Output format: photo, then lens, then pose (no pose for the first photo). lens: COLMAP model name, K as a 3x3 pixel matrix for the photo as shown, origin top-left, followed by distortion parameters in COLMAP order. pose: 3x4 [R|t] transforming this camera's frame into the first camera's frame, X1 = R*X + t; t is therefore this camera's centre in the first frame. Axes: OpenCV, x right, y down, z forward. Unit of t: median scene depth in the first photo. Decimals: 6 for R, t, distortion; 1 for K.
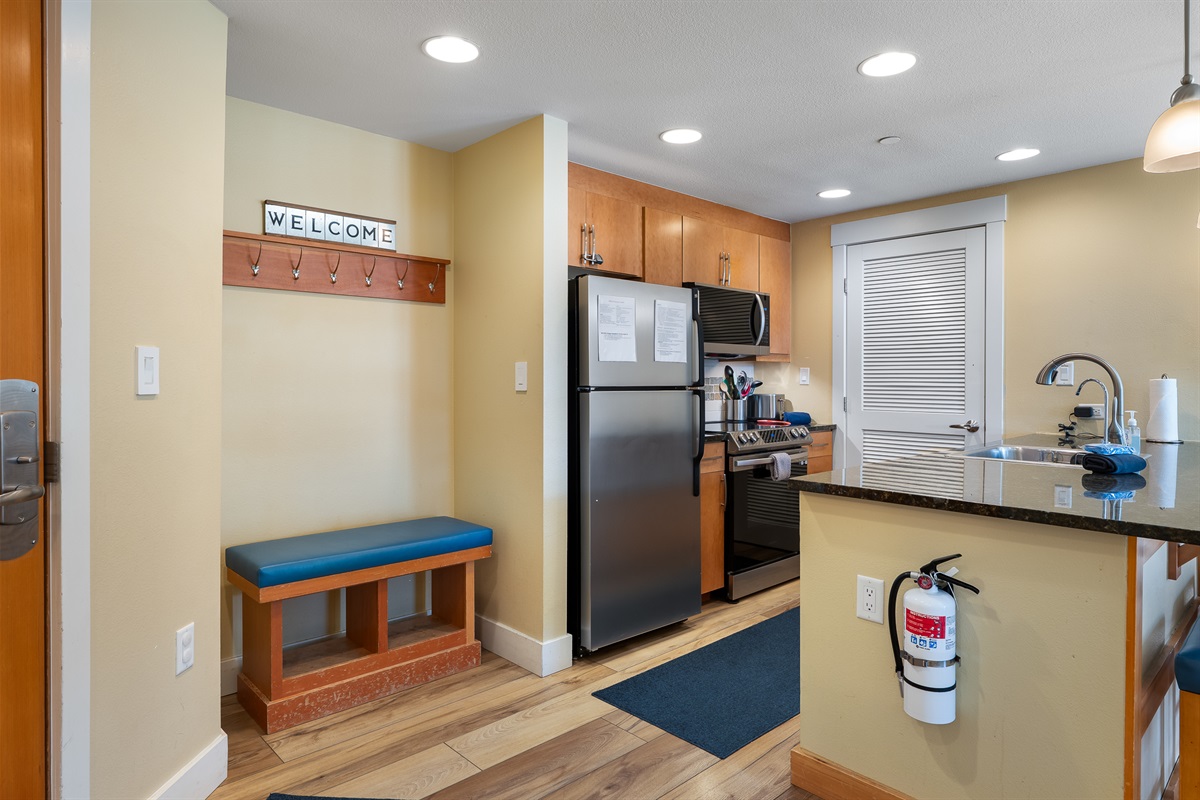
lens RADIAL K [[689.0, 0, 598.3], [0, 689.0, 385.1], [0, 0, 1]] dist [0.000839, 0.000058]
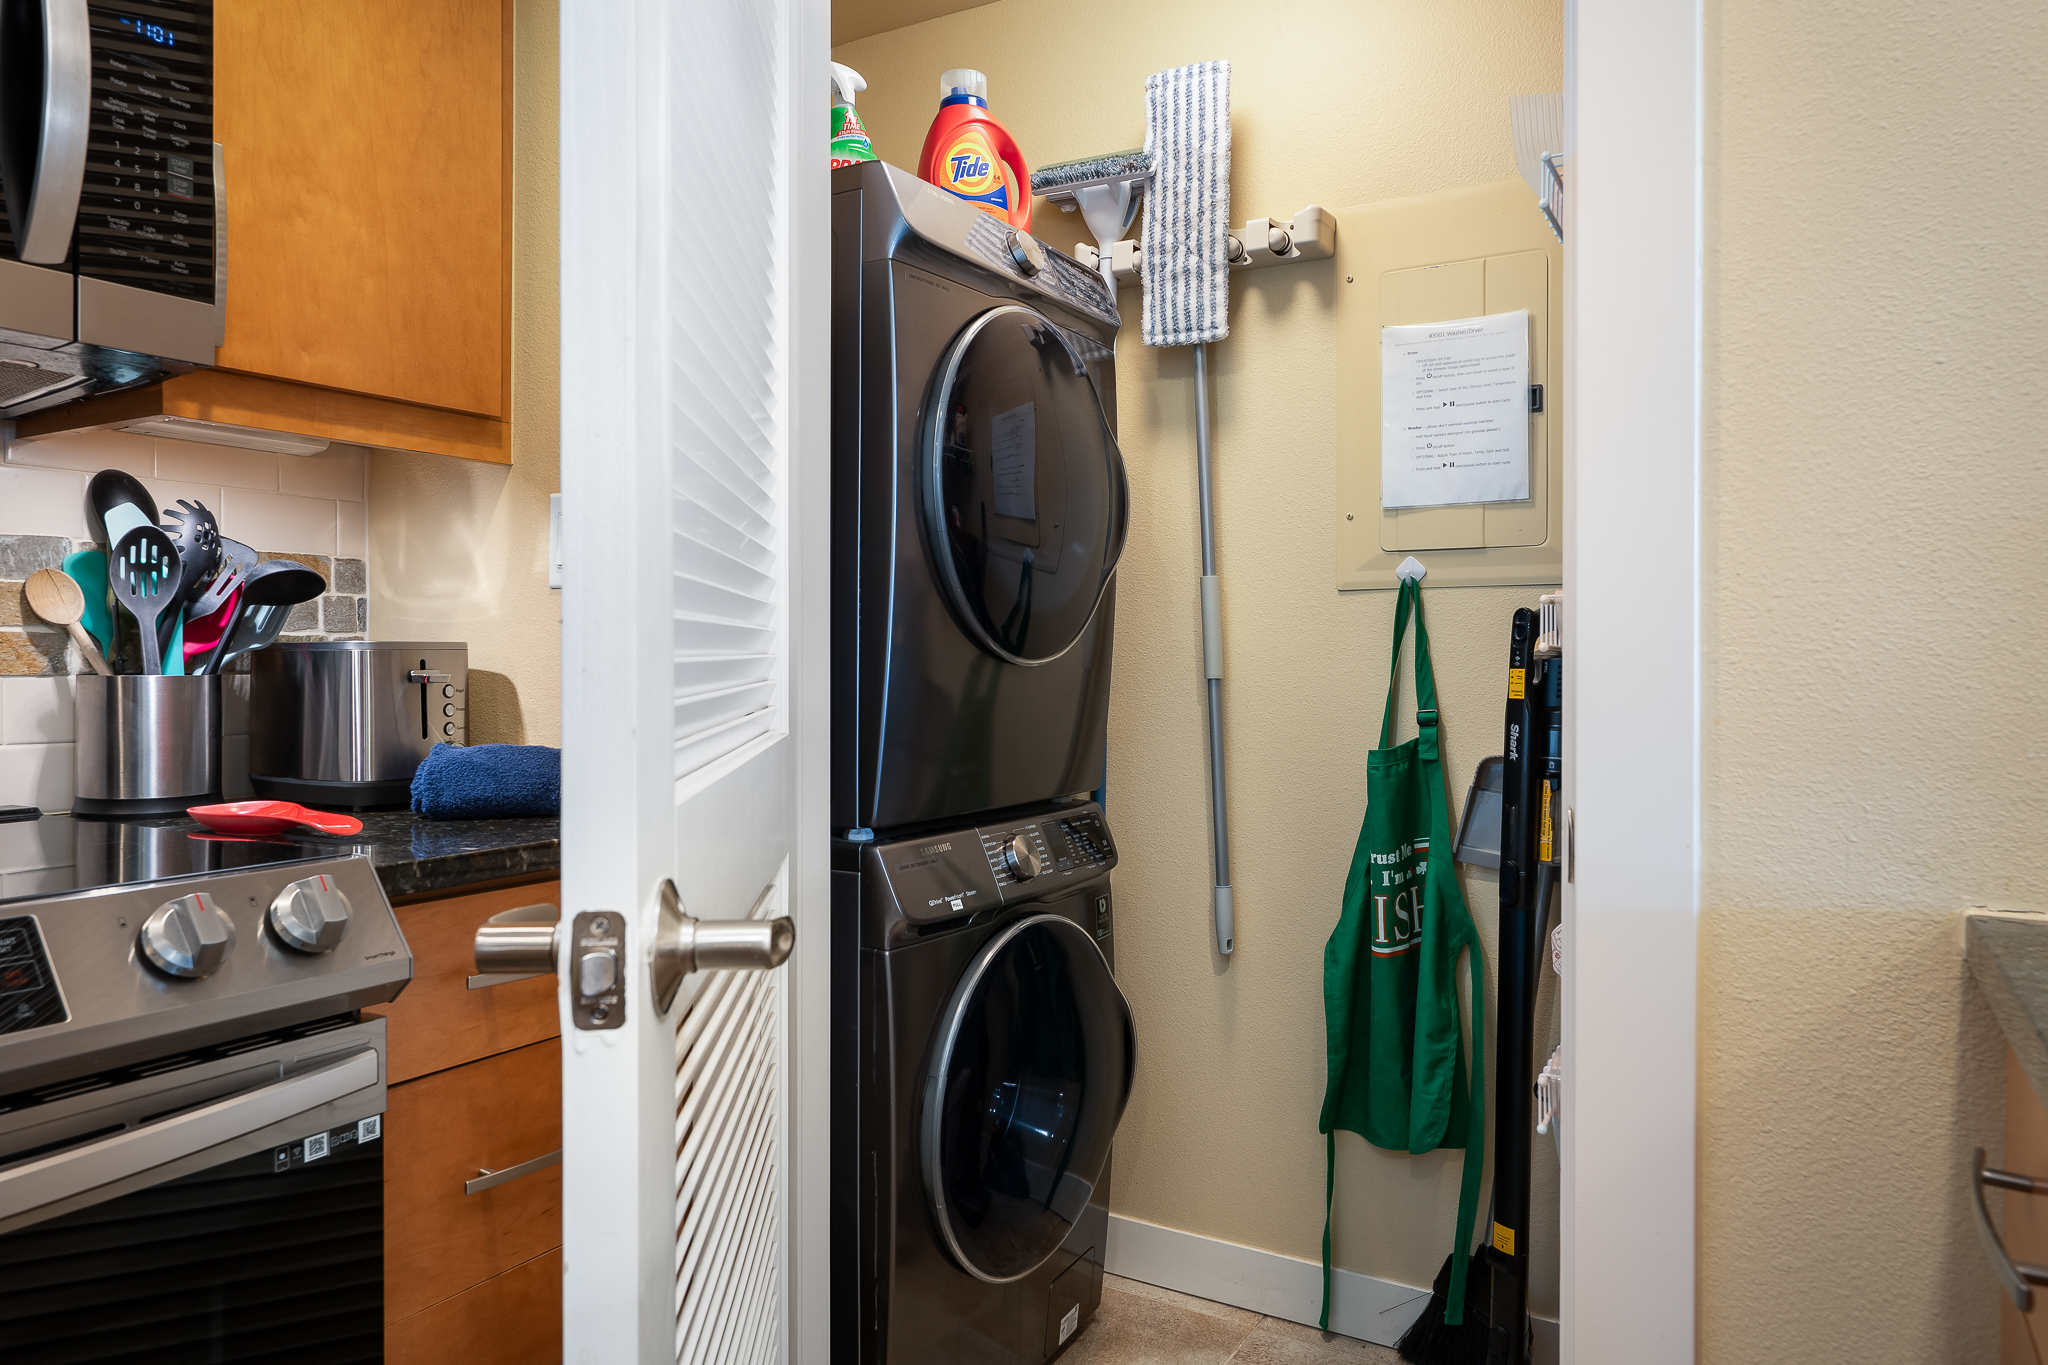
lens RADIAL K [[1309.3, 0, 1014.0], [0, 1309.3, 658.0], [0, 0, 1]] dist [0.002700, 0.000142]
pose [[0.964202, -0.001865, 0.265164, 0.344000], [0.002552, 0.999994, -0.002245, 0.019852], [-0.265158, 0.002842, 0.964201, 0.693455]]
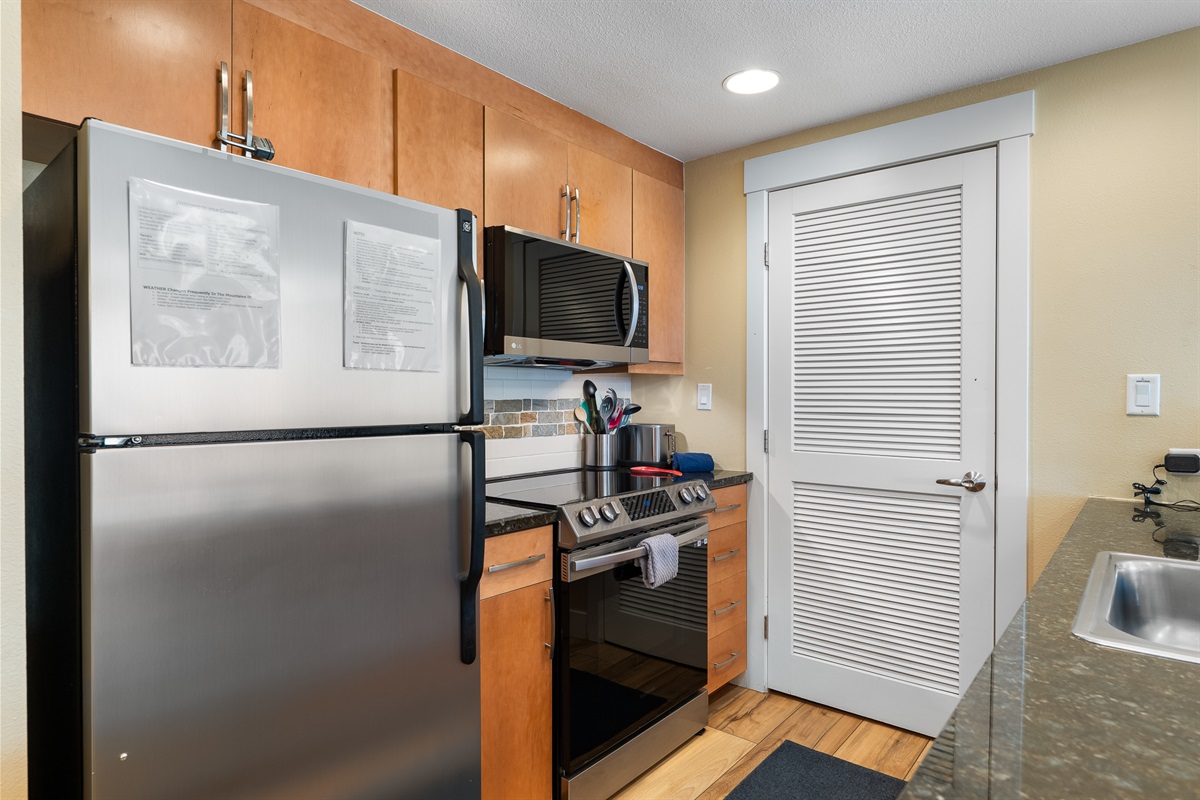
lens RADIAL K [[669.9, 0, 600.0], [0, 669.9, 400.0], [0, 0, 1]] dist [0.000452, 0.000229]
pose [[0.992343, -0.001263, 0.123504, 0.133370], [0.001312, 0.999999, -0.000315, -0.010495], [-0.123504, 0.000475, 0.992344, 0.416782]]
